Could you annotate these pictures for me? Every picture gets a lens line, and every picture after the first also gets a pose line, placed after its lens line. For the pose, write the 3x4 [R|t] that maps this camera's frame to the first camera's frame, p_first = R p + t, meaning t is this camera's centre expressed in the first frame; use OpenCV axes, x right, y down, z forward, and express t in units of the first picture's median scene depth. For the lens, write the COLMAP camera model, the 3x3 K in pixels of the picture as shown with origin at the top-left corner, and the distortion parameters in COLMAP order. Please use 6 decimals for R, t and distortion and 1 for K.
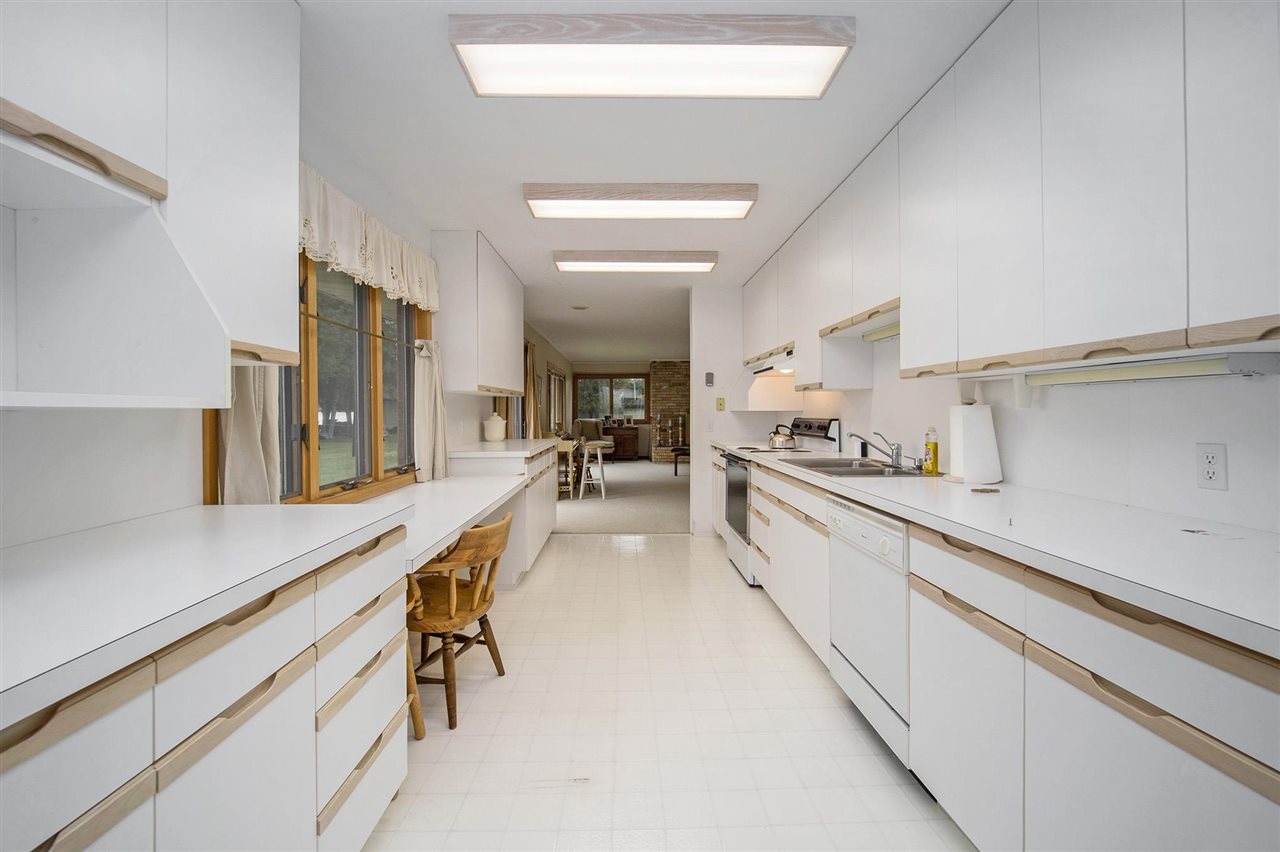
lens RADIAL K [[538.6, 0, 639.4], [0, 538.6, 407.0], [0, 0, 1]] dist [-0.000373, -0.000023]
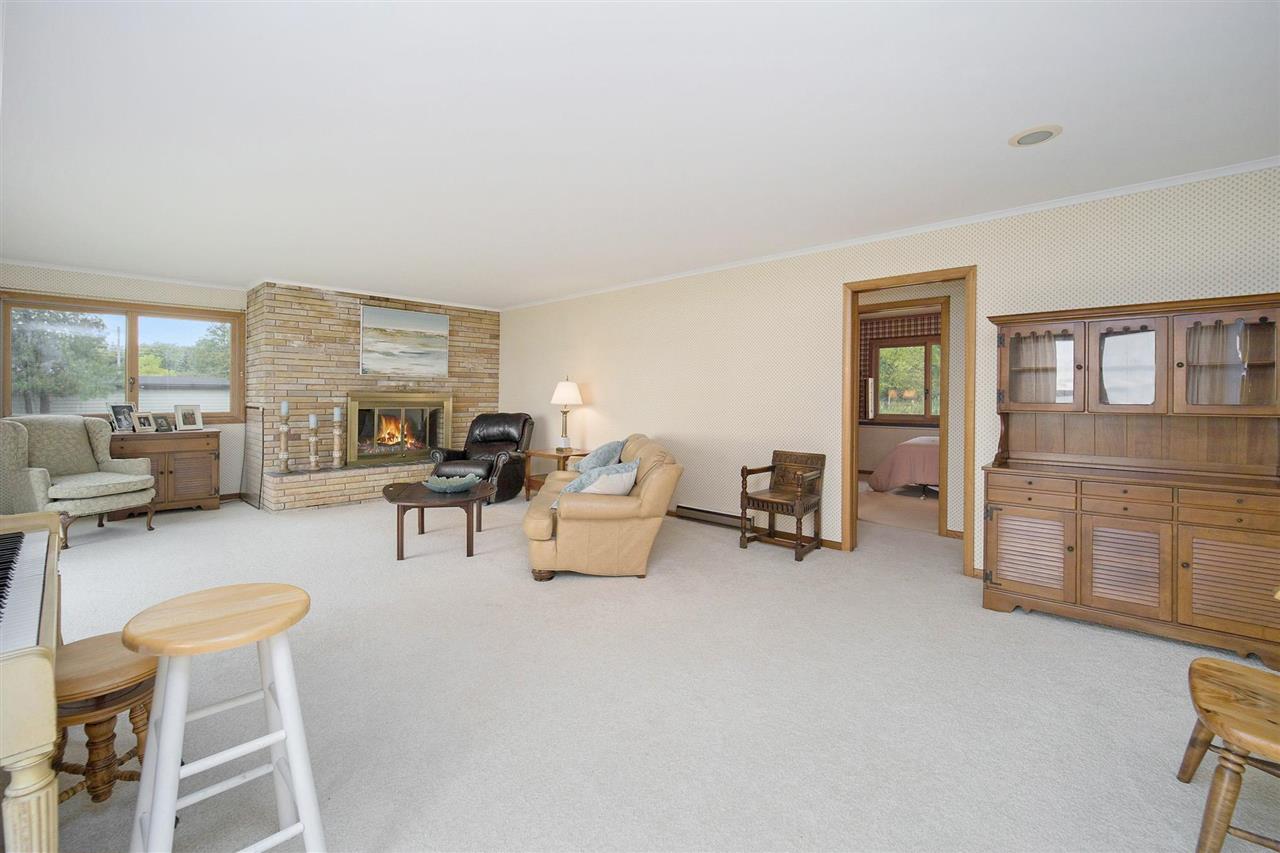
lens RADIAL K [[538.6, 0, 639.4], [0, 538.6, 407.5], [0, 0, 1]] dist [-0.000373, -0.000023]
pose [[0.721276, -0.014177, 0.692503, -0.059657], [-0.011088, 0.999426, 0.032010, -0.000011], [-0.692559, -0.030767, 0.720704, 0.449760]]
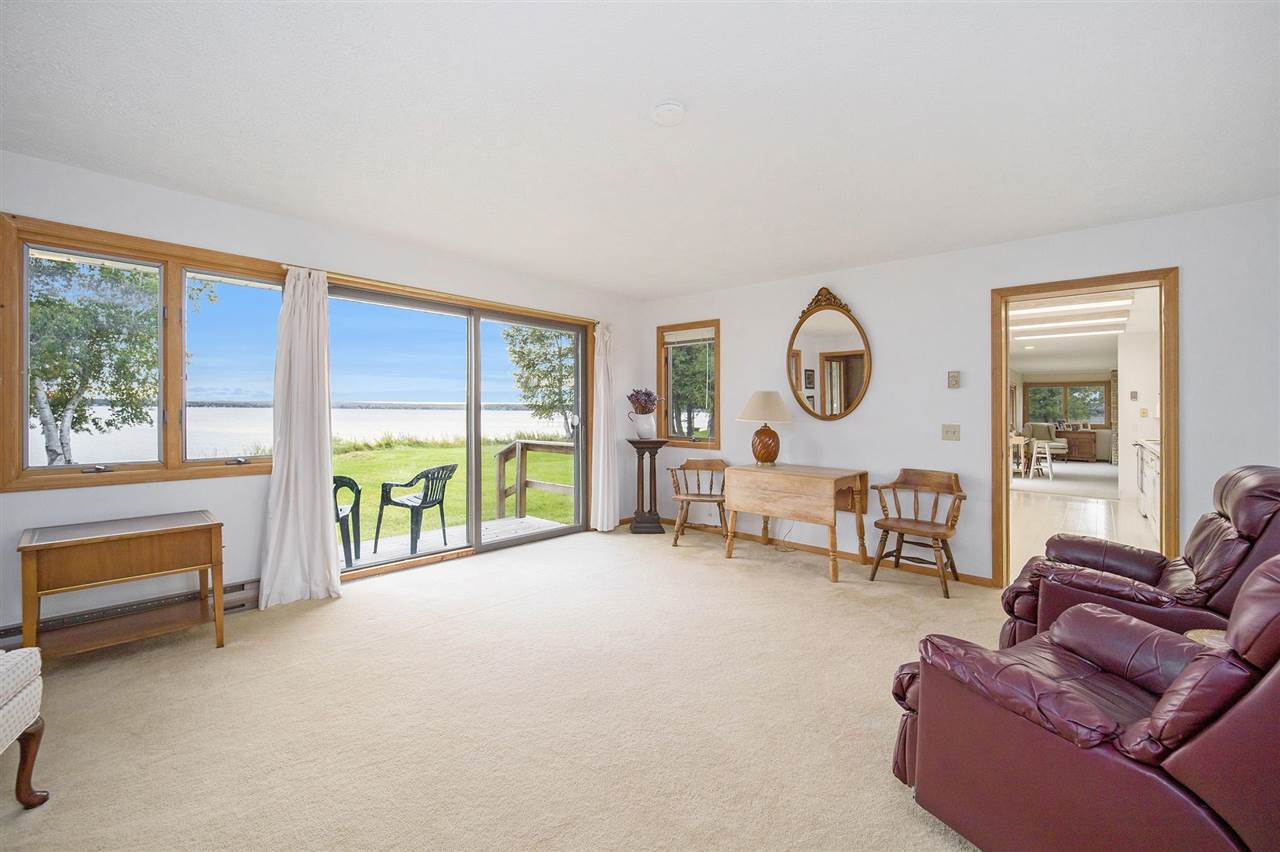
lens RADIAL K [[538.6, 0, 639.4], [0, 538.6, 407.0], [0, 0, 1]] dist [-0.000373, -0.000023]
pose [[0.737510, 0.001440, -0.675335, 0.053059], [-0.002418, 0.999997, -0.000509, -0.010200], [0.675332, 0.002008, 0.737511, -0.447292]]
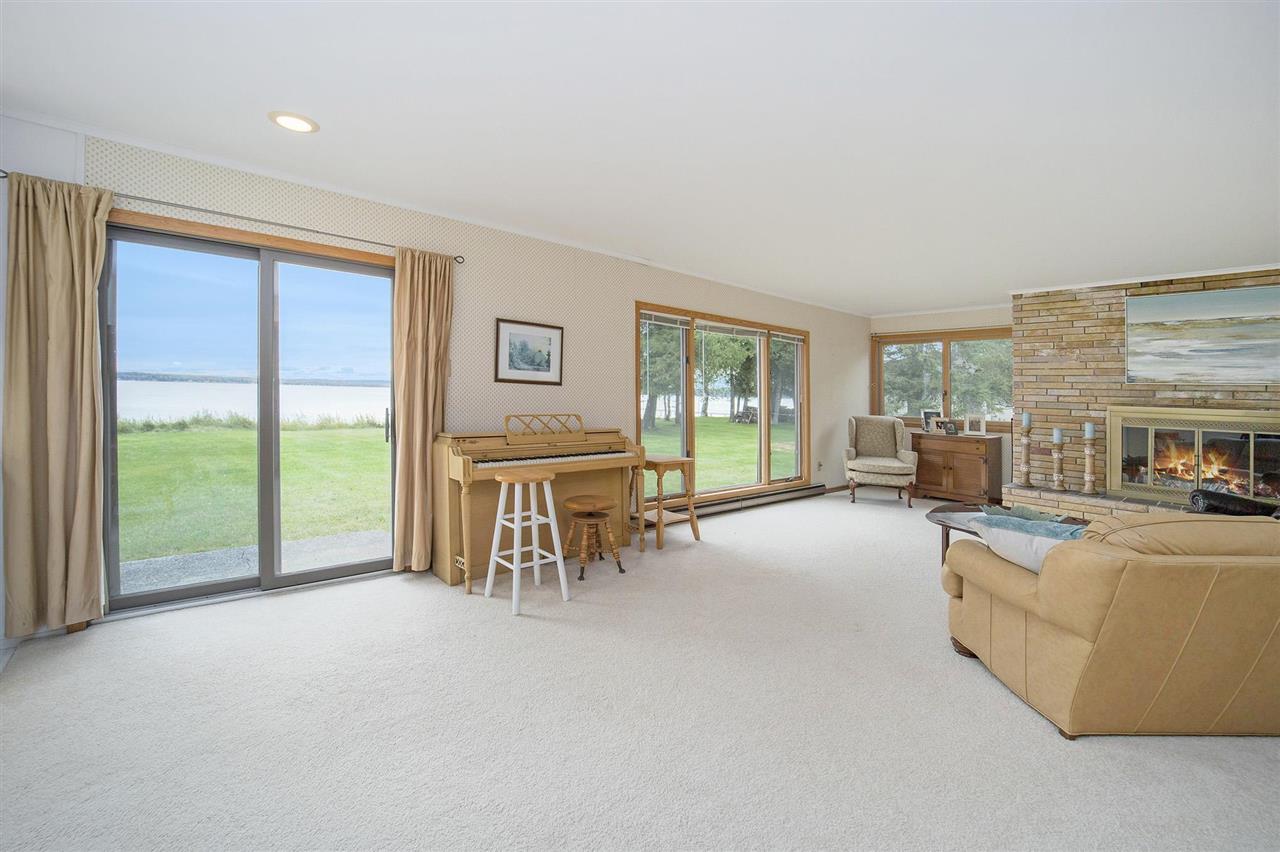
lens RADIAL K [[538.6, 0, 639.4], [0, 538.6, 407.0], [0, 0, 1]] dist [-0.000373, -0.000023]
pose [[0.638952, 0.035683, -0.768419, 0.166815], [-0.018862, 0.999350, 0.030723, 0.000191], [0.769015, -0.005136, 0.639210, 0.455773]]
